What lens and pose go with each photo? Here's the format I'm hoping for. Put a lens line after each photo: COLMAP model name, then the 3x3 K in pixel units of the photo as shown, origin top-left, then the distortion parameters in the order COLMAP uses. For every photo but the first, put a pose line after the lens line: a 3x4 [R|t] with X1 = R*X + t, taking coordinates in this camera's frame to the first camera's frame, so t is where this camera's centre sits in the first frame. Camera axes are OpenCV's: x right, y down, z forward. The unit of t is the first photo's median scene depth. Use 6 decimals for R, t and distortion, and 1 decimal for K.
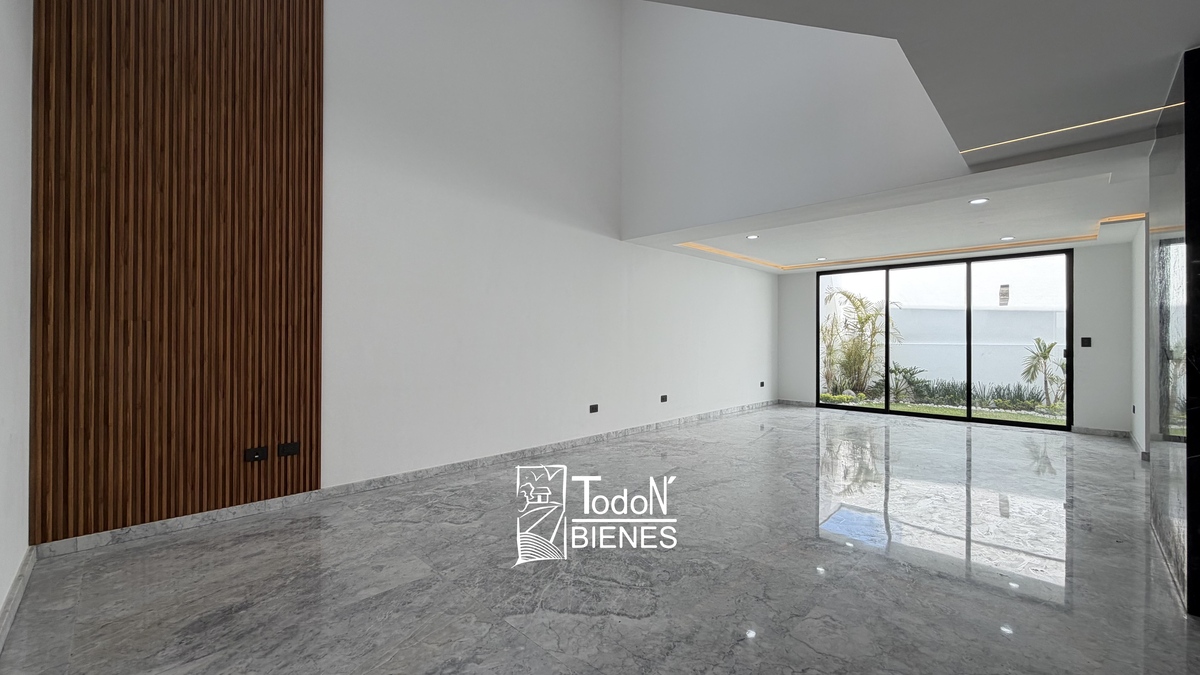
lens RADIAL K [[477.1, 0, 597.8], [0, 477.1, 334.4], [0, 0, 1]] dist [0.001422, -0.000701]
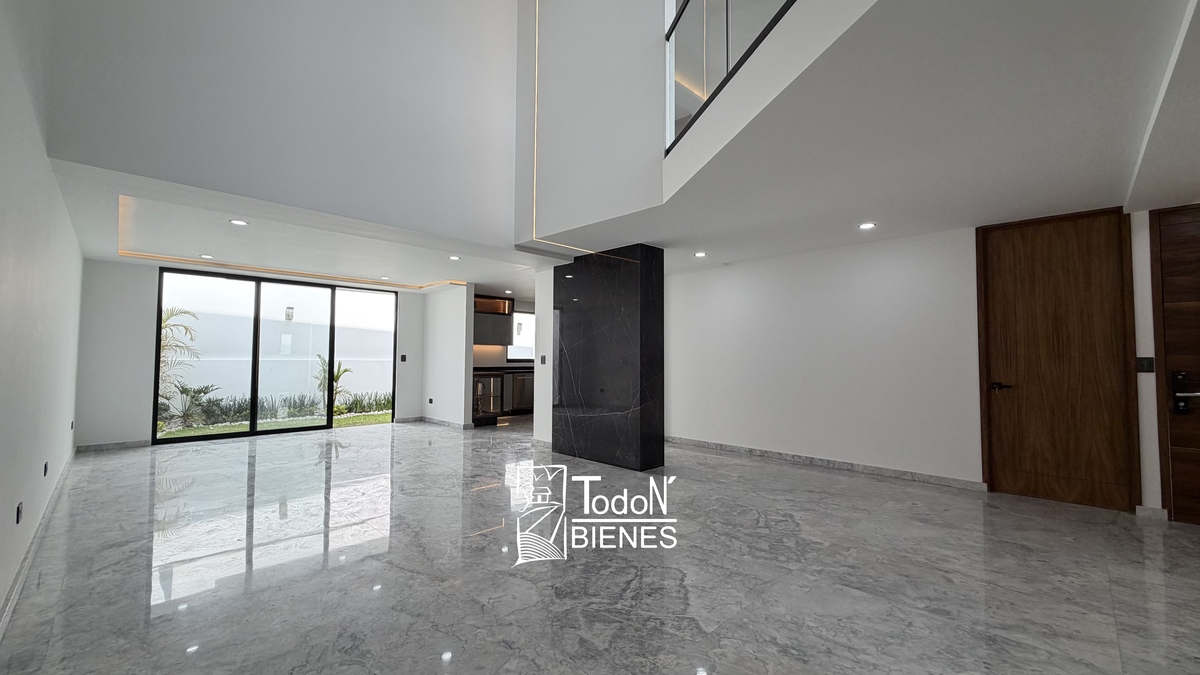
lens RADIAL K [[477.1, 0, 597.7], [0, 477.1, 348.9], [0, 0, 1]] dist [0.001422, -0.000701]
pose [[0.002709, 0.014785, 0.999887, -0.307506], [-0.016857, 0.999749, -0.014738, -0.001062], [-0.999854, -0.016815, 0.002957, 0.308017]]
